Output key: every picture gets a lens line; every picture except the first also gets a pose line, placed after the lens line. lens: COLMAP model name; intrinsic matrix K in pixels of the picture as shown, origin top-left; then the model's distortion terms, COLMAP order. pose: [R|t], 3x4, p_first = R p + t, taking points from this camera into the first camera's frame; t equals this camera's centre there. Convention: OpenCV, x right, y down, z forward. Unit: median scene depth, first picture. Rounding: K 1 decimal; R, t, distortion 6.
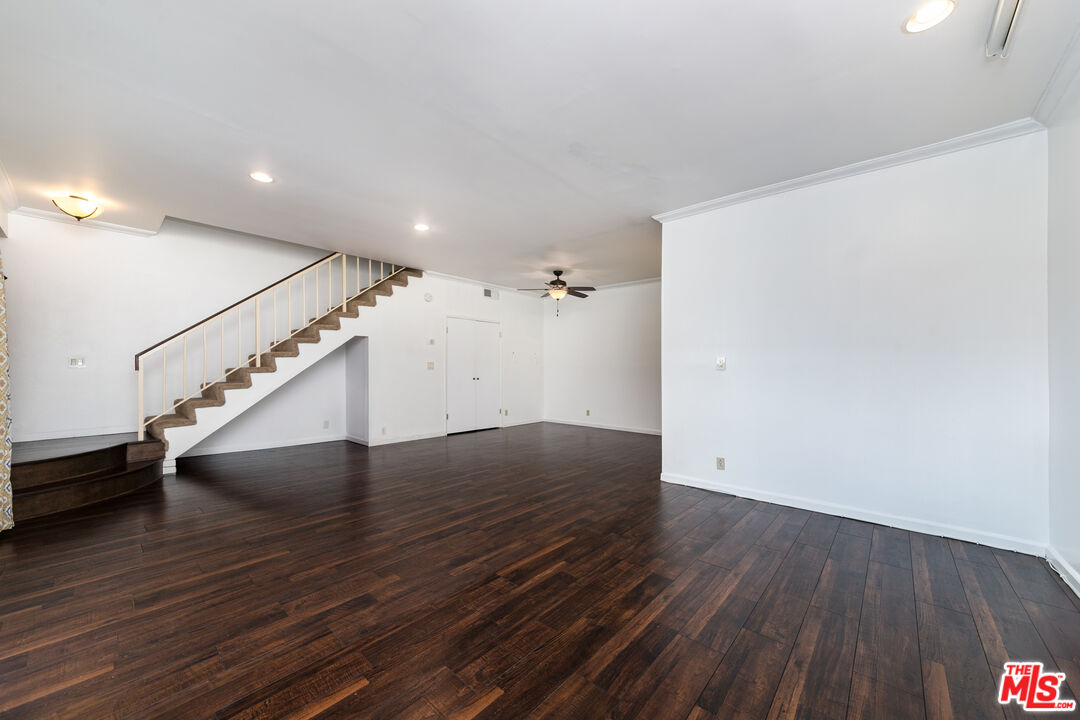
lens RADIAL K [[403.6, 0, 539.0], [0, 403.6, 367.5], [0, 0, 1]] dist [0.000789, 0.000015]
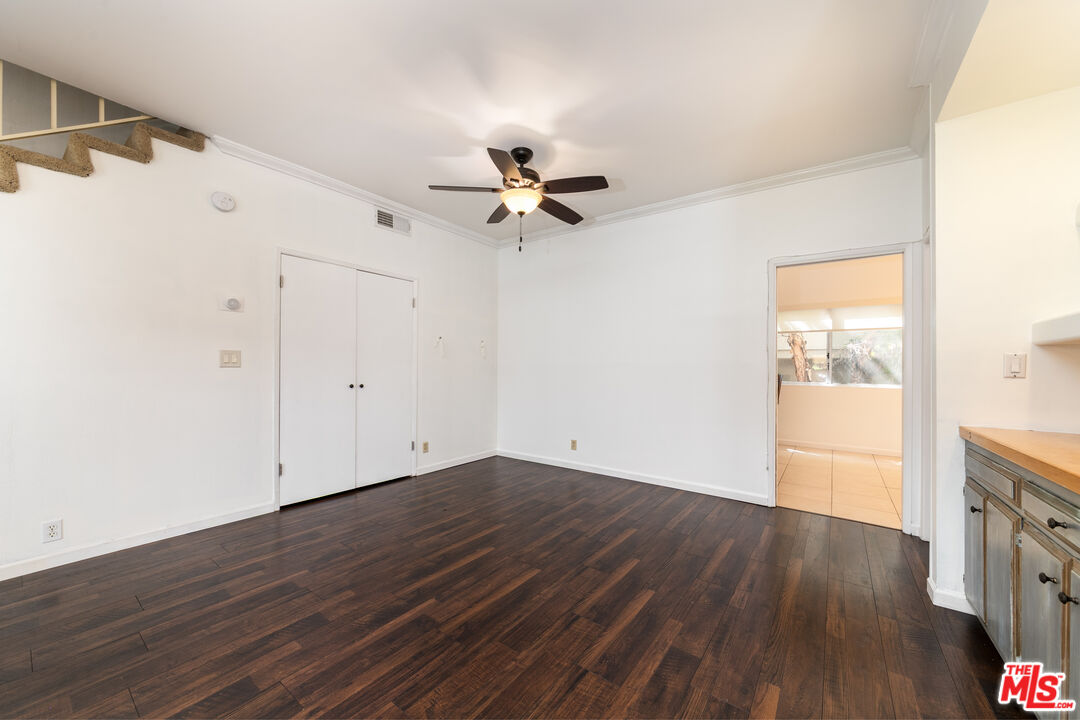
lens RADIAL K [[397.9, 0, 539.2], [0, 397.9, 369.0], [0, 0, 1]] dist [-0.000128, 0.000104]
pose [[0.996006, 0.005529, 0.089118, 0.023272], [-0.006816, 0.999877, 0.014139, -0.001712], [-0.089029, -0.014690, 0.995921, 0.462468]]
